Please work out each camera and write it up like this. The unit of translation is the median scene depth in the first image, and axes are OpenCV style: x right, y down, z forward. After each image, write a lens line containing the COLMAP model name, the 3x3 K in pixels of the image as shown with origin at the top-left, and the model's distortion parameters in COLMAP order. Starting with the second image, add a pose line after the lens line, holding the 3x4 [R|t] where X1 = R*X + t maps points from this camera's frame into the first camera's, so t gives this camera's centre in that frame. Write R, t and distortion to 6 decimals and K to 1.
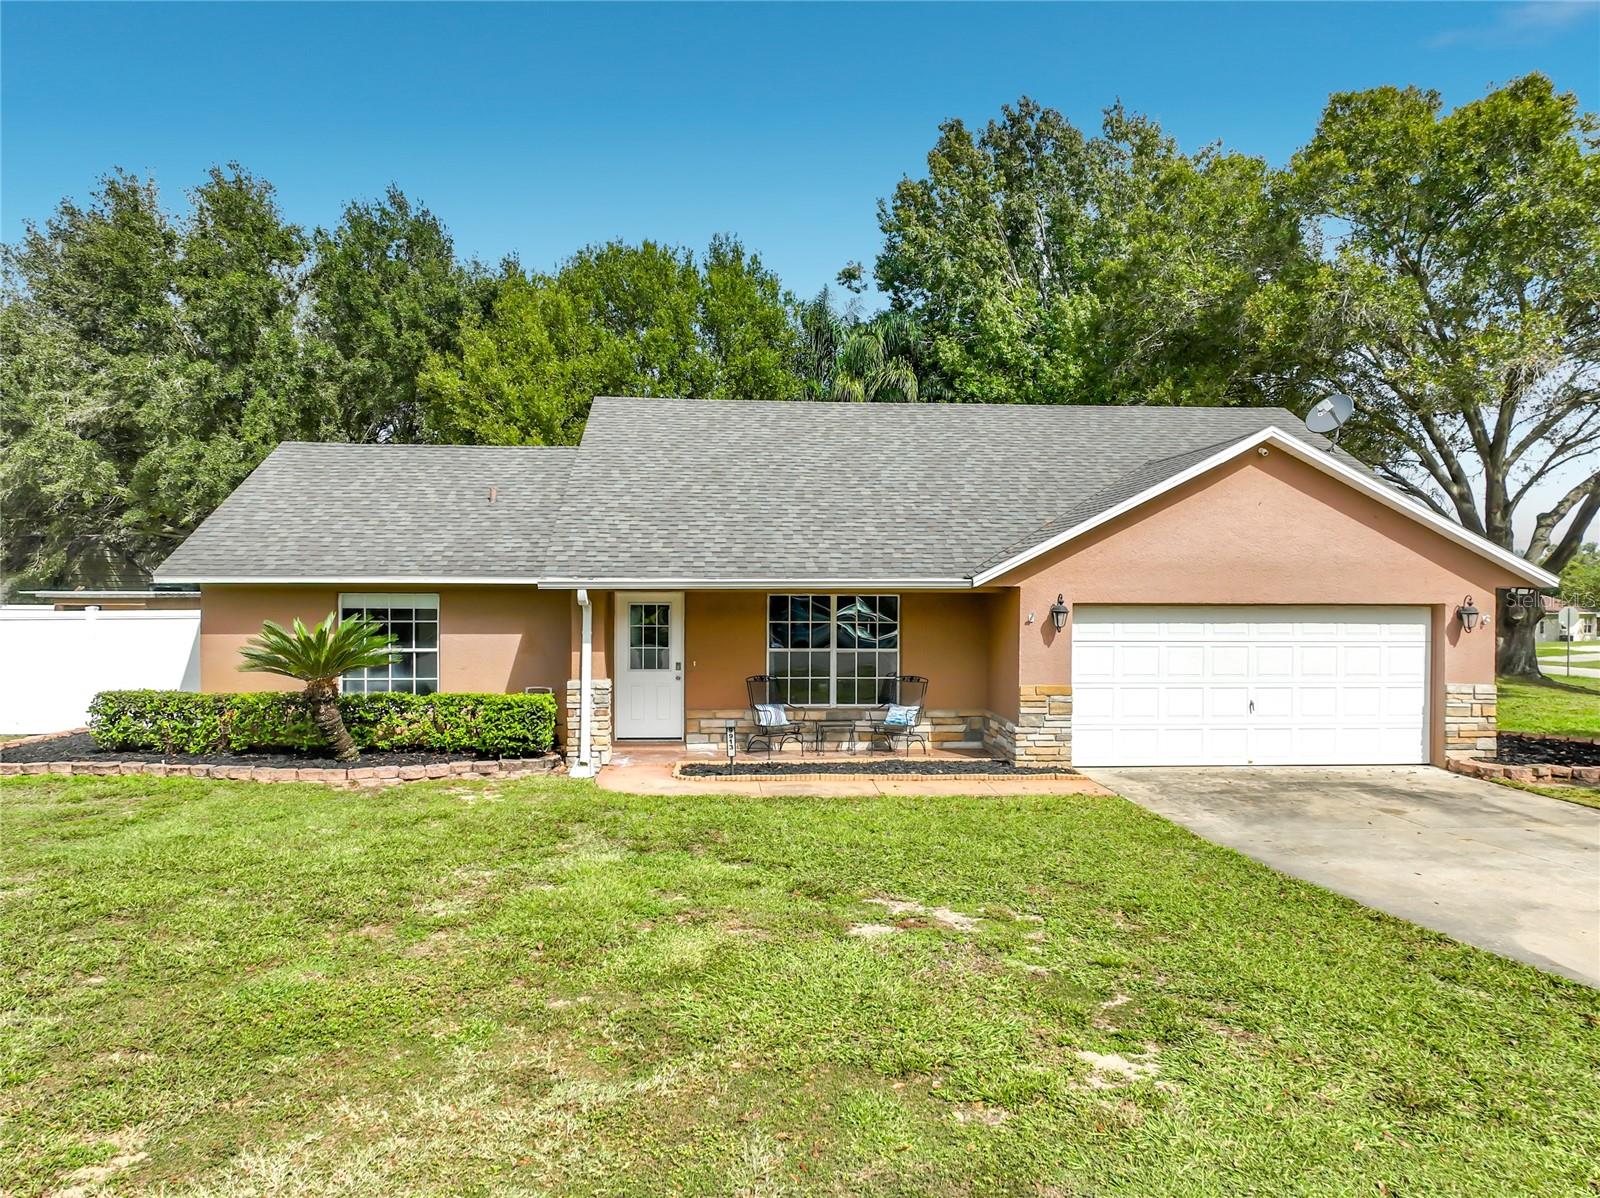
lens RADIAL K [[1154.5, 0, 800.0], [0, 1154.5, 599.0], [0, 0, 1]] dist [-0.002427, 0.008464]
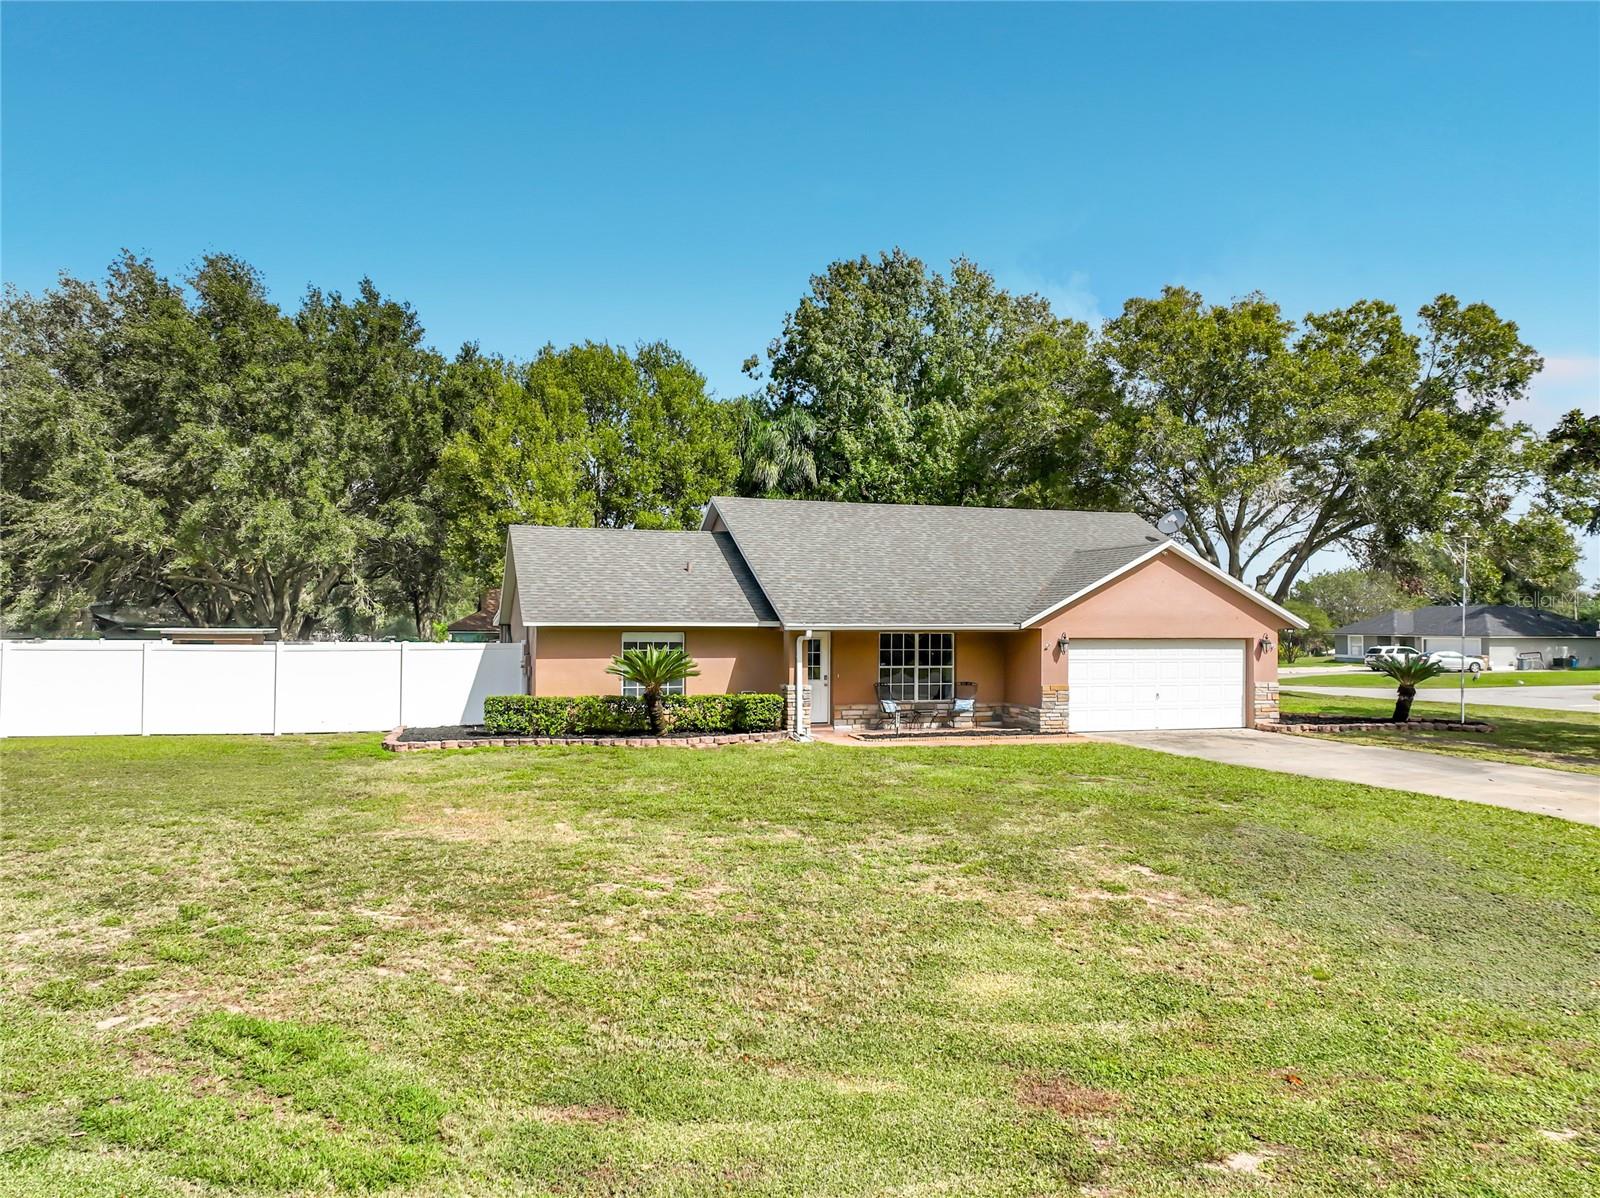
lens RADIAL K [[1154.5, 0, 800.0], [0, 1154.5, 599.0], [0, 0, 1]] dist [-0.002427, 0.008464]
pose [[0.971755, 0.006225, 0.235910, -0.532374], [0.000355, 0.999612, -0.027839, -0.006353], [-0.235992, 0.027137, 0.971376, -0.564089]]
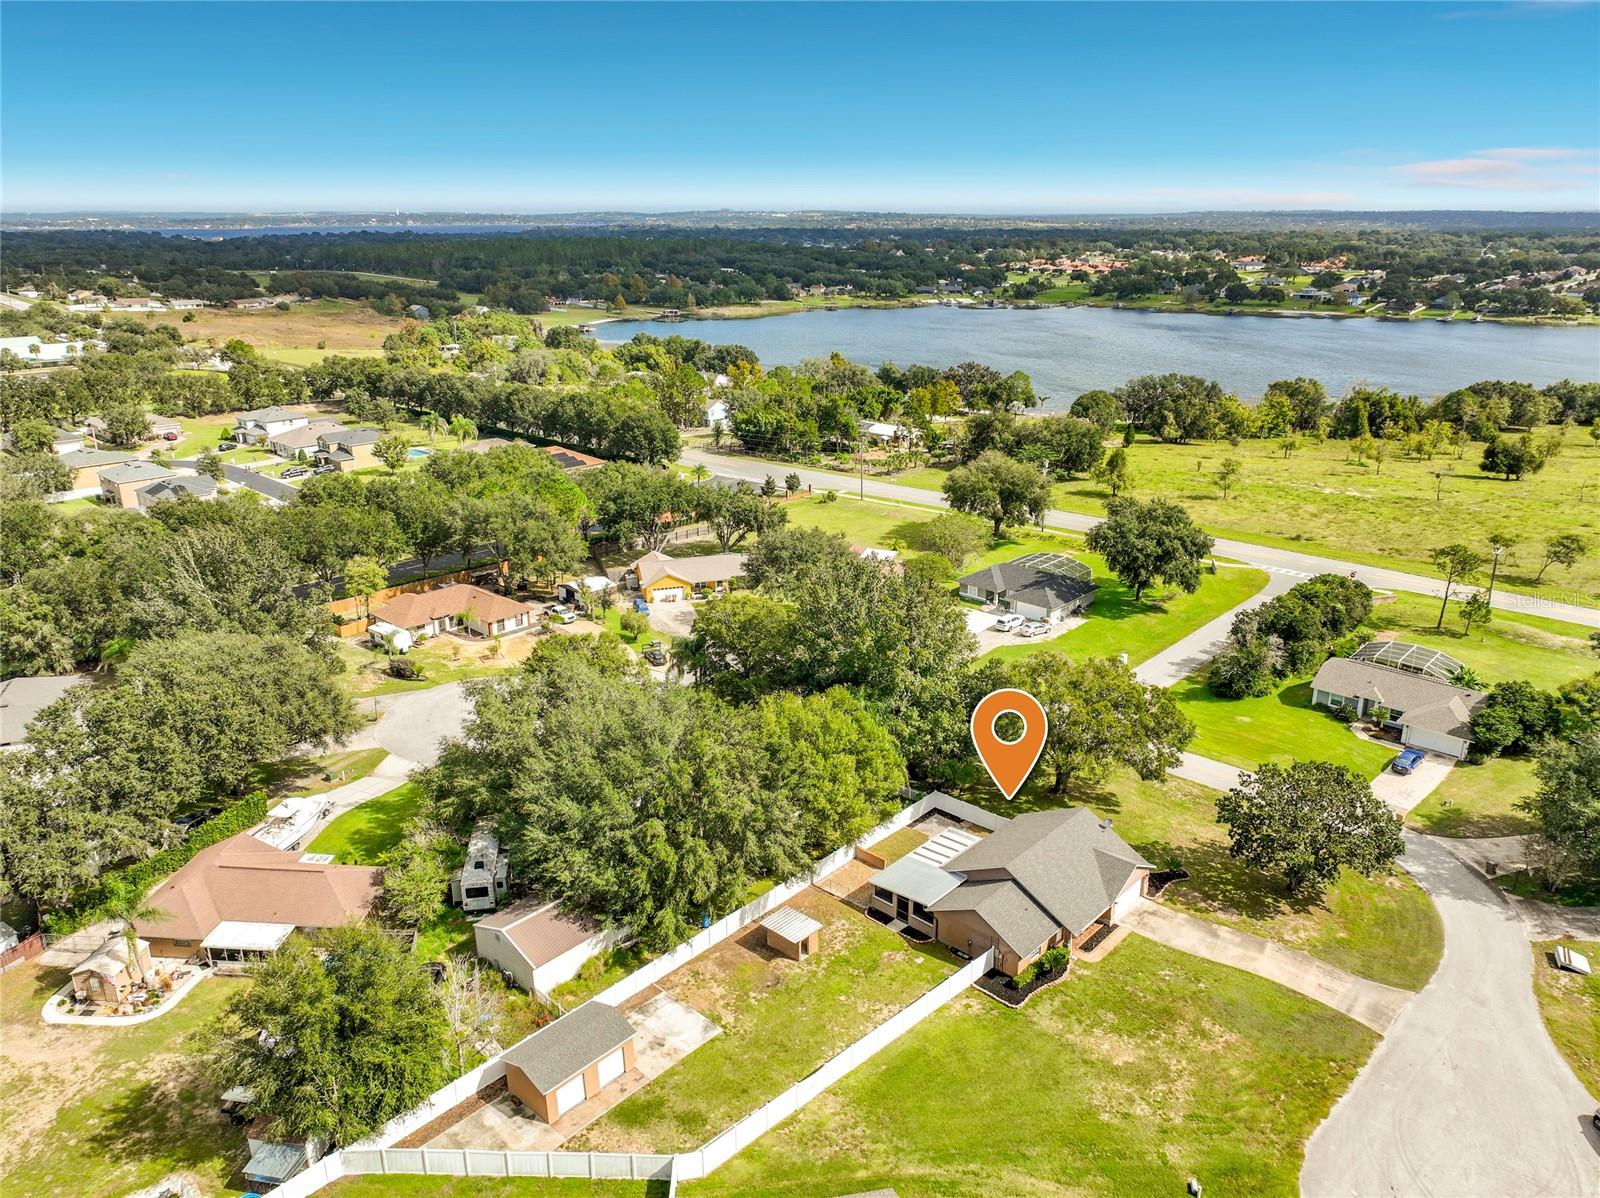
lens RADIAL K [[1126.8, 0, 800.0], [0, 1126.8, 599.0], [0, 0, 1]] dist [0.002604, 0.002701]
pose [[0.734320, -0.231507, 0.638106, -4.272998], [0.008969, 0.943271, 0.331901, -3.352917], [-0.678744, -0.237999, 0.694739, -1.591463]]
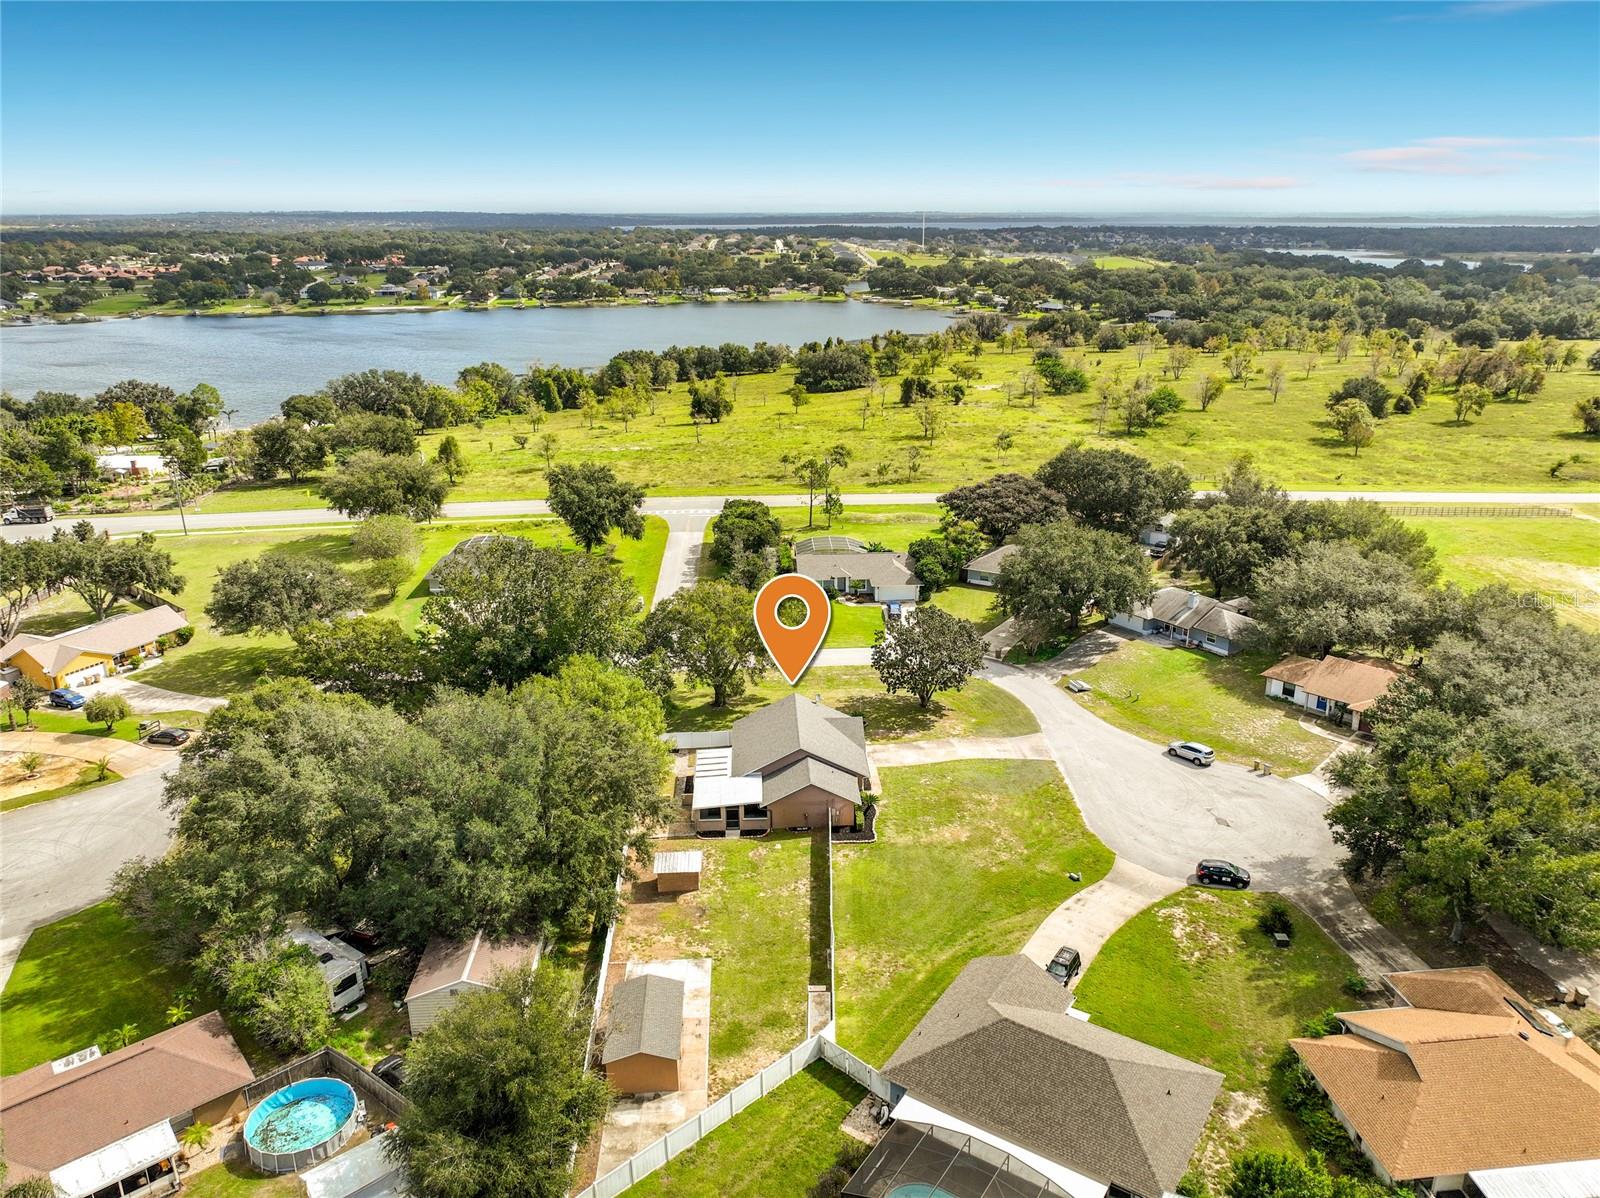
lens RADIAL K [[1152.2, 0, 800.0], [0, 1152.2, 599.0], [0, 0, 1]] dist [0.005293, 0.007018]
pose [[0.023841, -0.329116, 0.943988, -6.337948], [0.003243, 0.944277, 0.329135, -3.264749], [-0.999711, -0.004786, 0.023579, 1.154129]]
